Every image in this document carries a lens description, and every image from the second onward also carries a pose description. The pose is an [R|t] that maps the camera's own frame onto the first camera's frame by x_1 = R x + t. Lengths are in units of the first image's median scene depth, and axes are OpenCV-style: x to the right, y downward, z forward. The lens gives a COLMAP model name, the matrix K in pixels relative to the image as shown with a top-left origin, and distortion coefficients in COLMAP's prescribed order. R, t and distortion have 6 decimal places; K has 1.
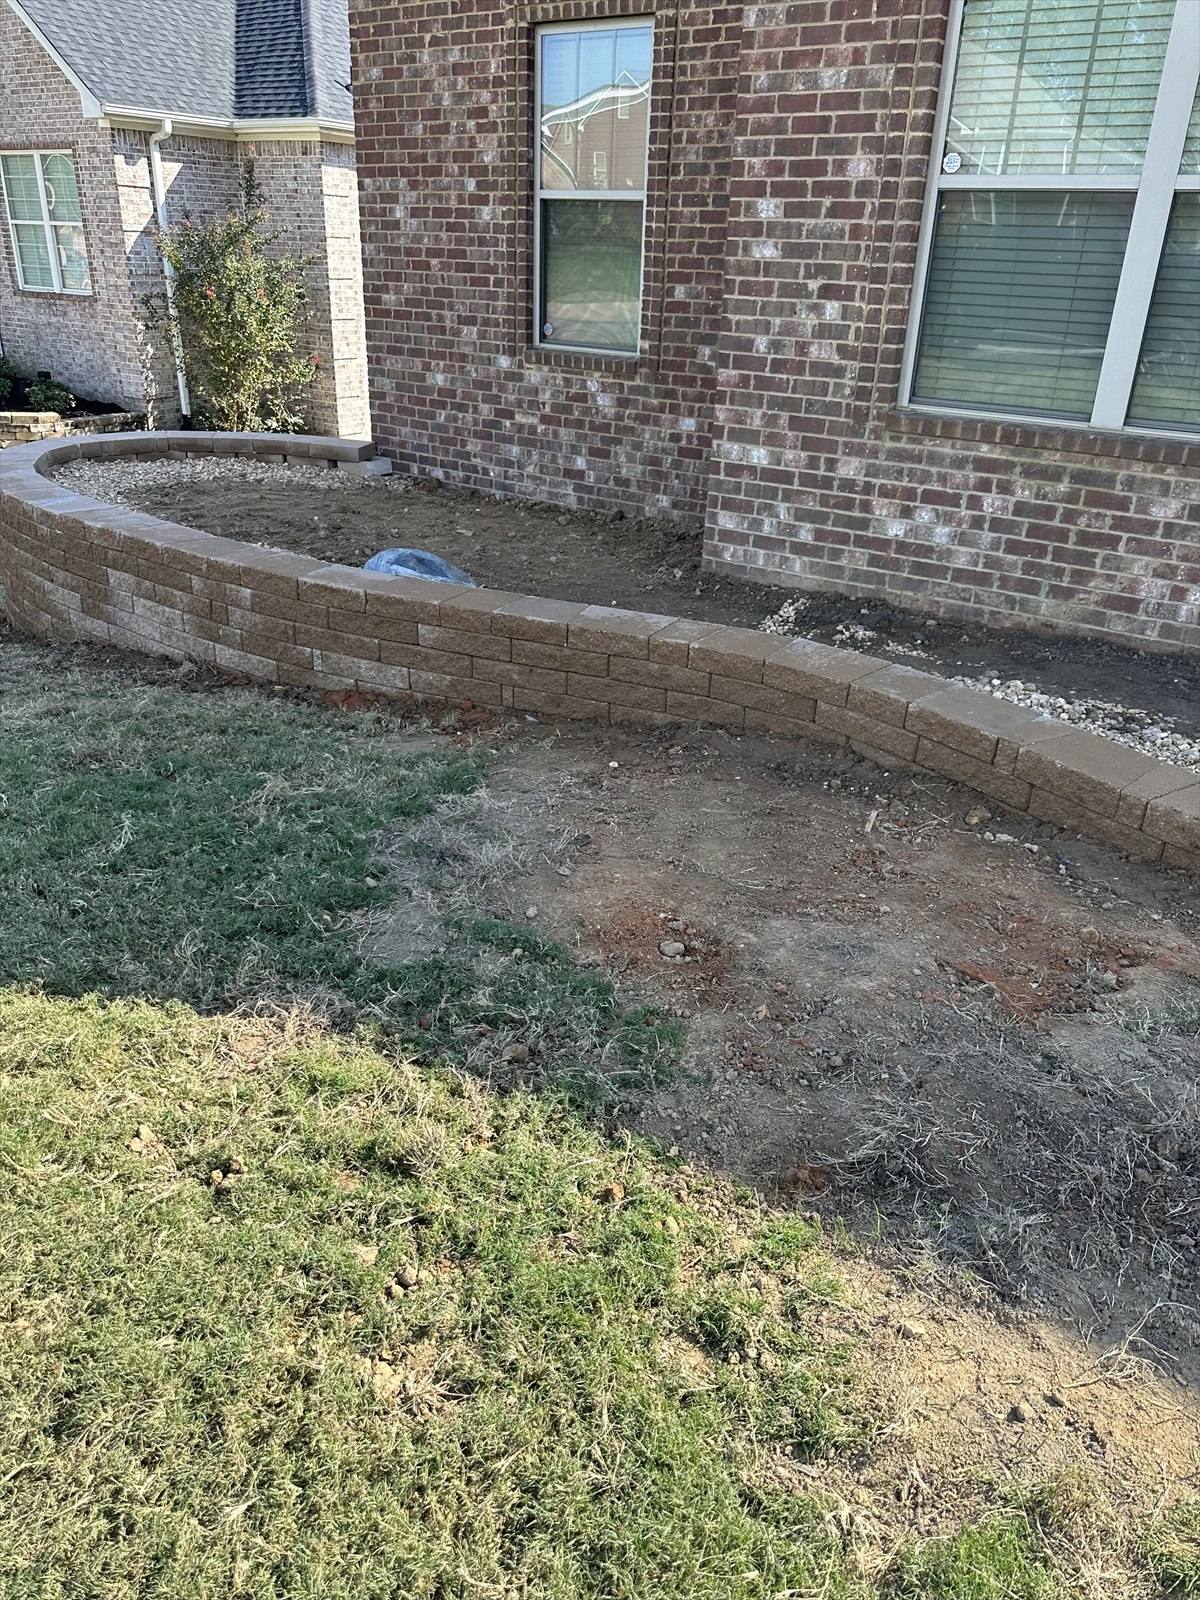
lens RADIAL K [[1133.1, 0, 600.0], [0, 1133.1, 800.0], [0, 0, 1]] dist [0.016511, -0.016753]
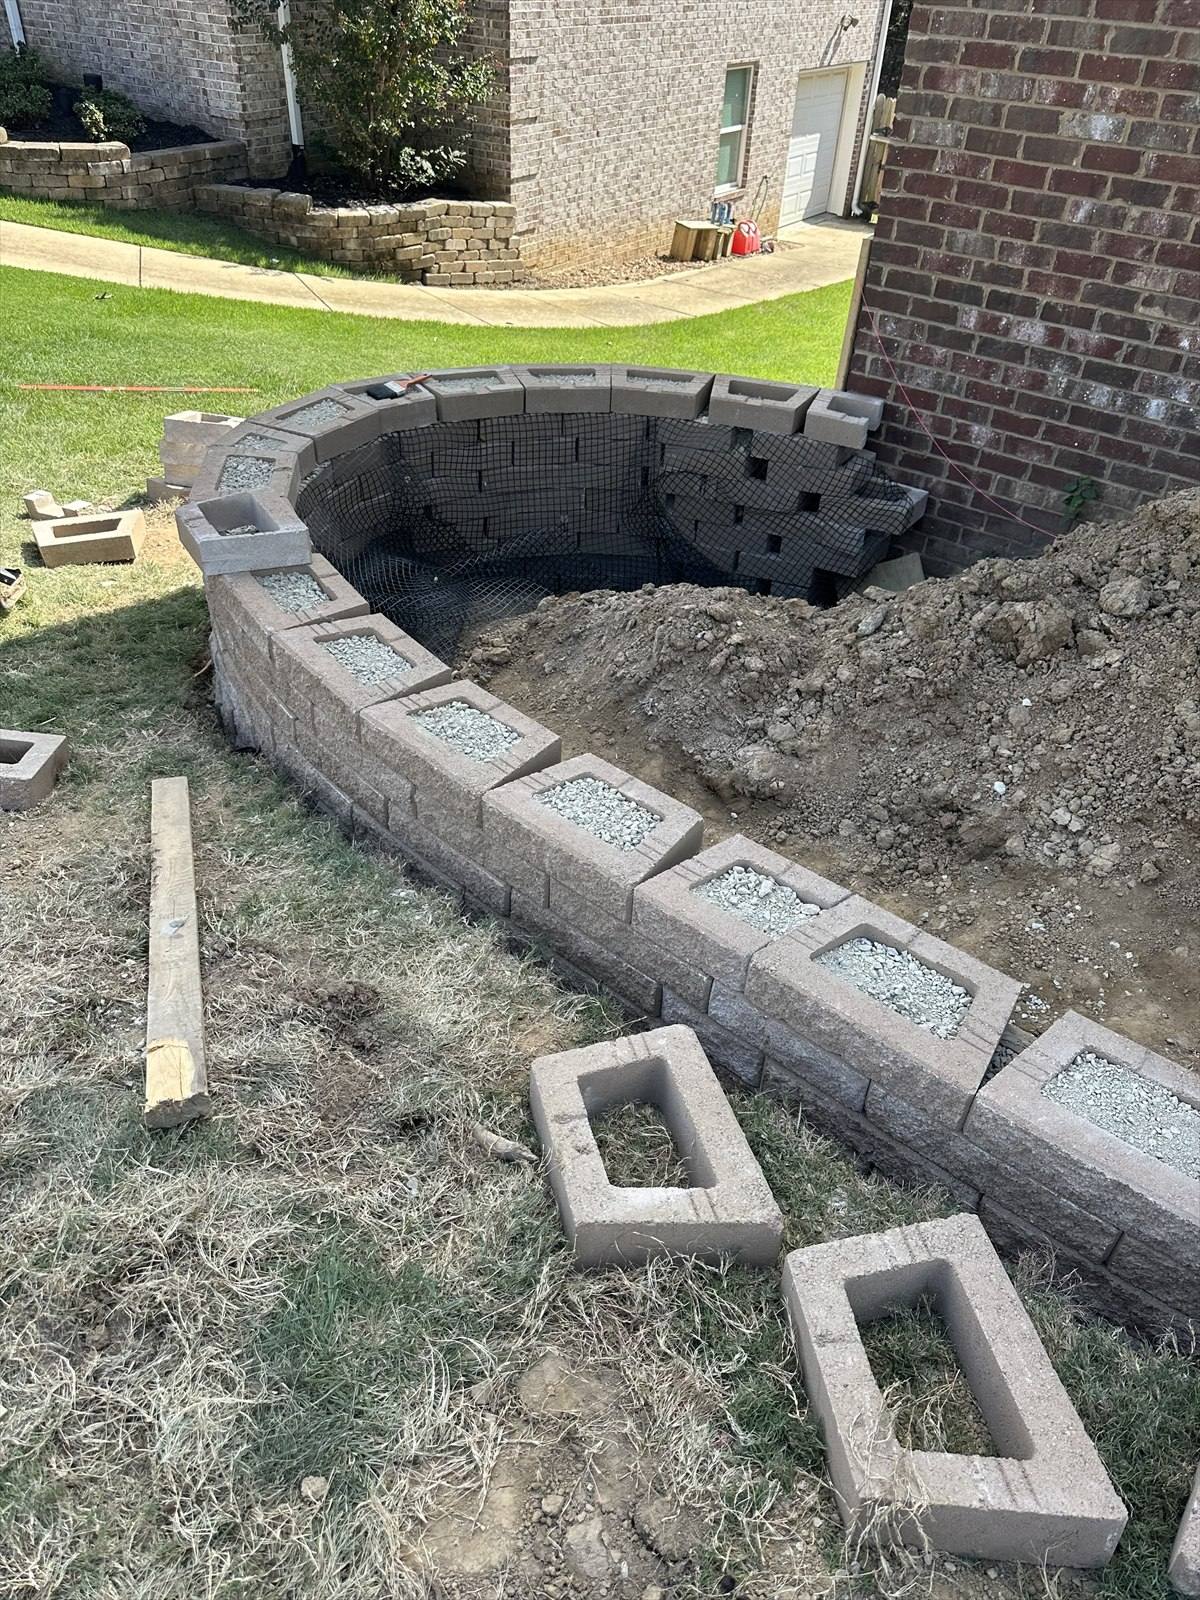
lens RADIAL K [[1133.1, 0, 600.0], [0, 1133.1, 800.0], [0, 0, 1]] dist [0.016511, -0.016753]
pose [[0.999779, 0.019206, -0.008524, -0.358260], [-0.017004, 0.977802, 0.208840, -0.207010], [0.012346, -0.208649, 0.977913, 0.515081]]
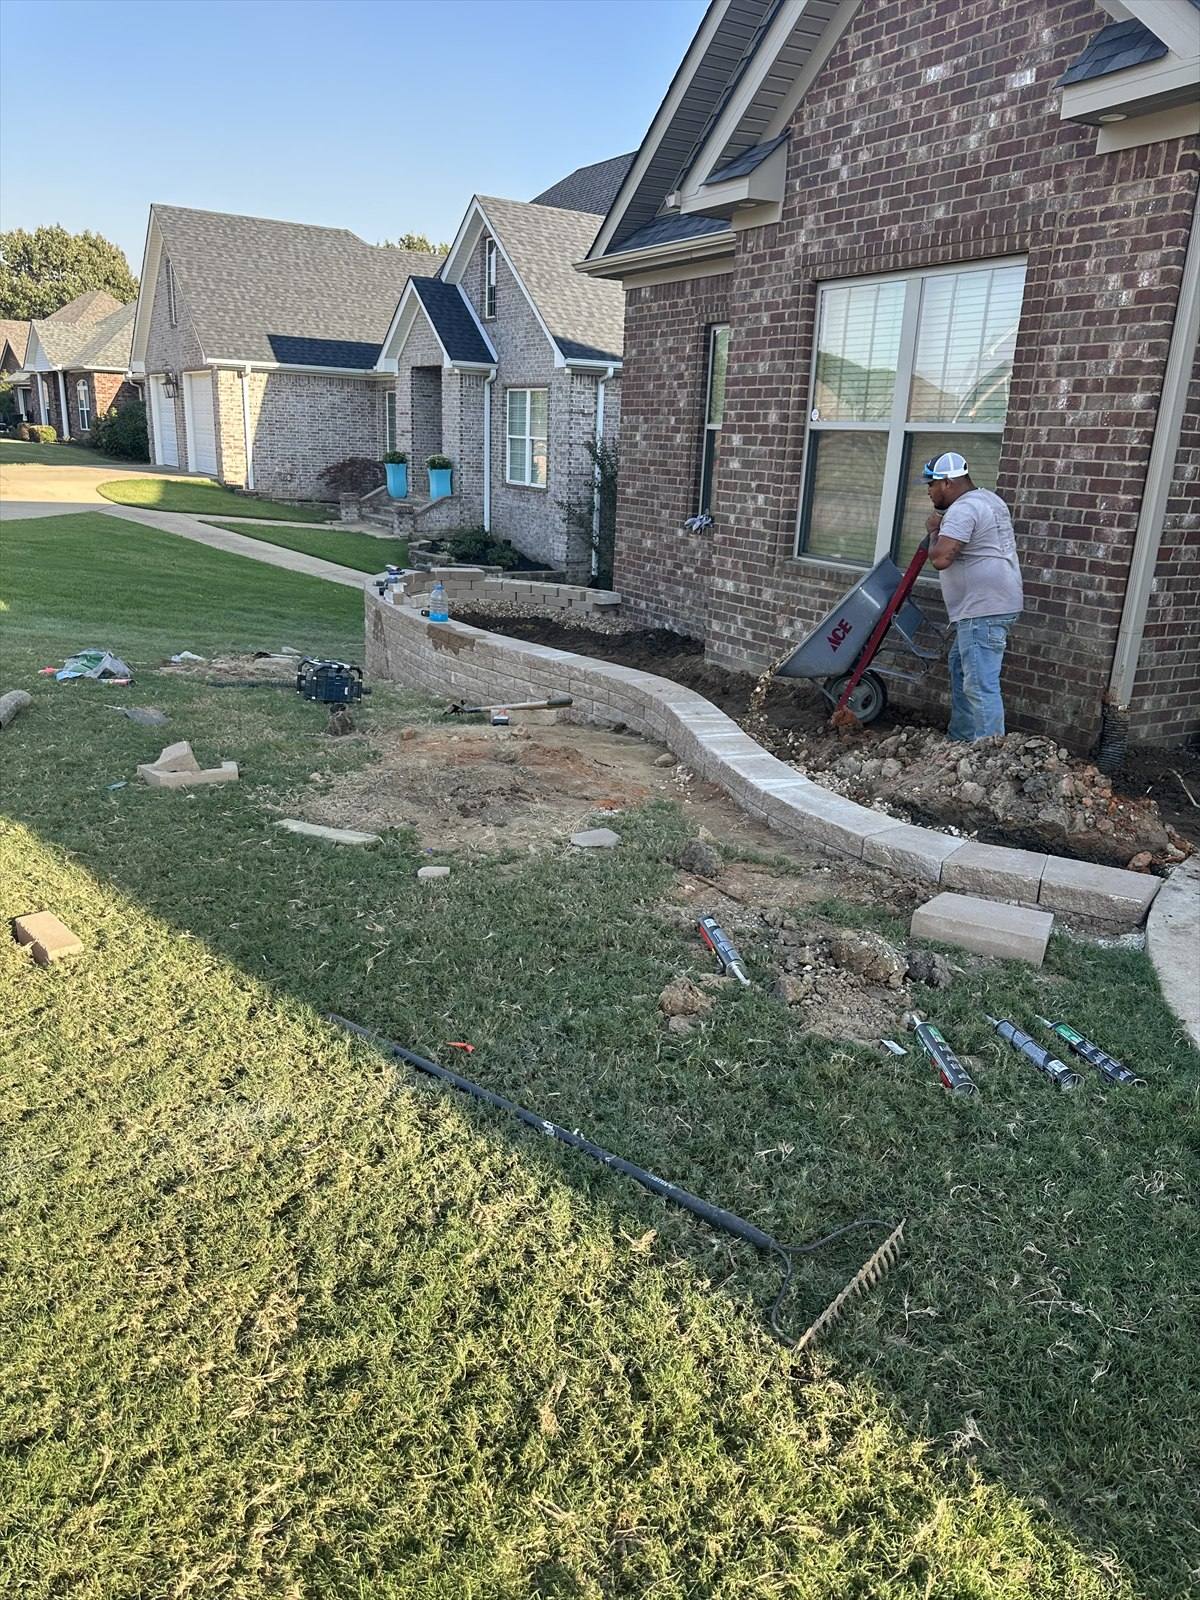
lens RADIAL K [[1089.2, 0, 600.0], [0, 1089.2, 800.0], [0, 0, 1]] dist [0.134747, -0.001984]
pose [[0.907005, 0.134081, -0.399204, 0.455081], [-0.191599, 0.975551, -0.107659, 0.140004], [0.375009, 0.174135, 0.910519, -0.310673]]
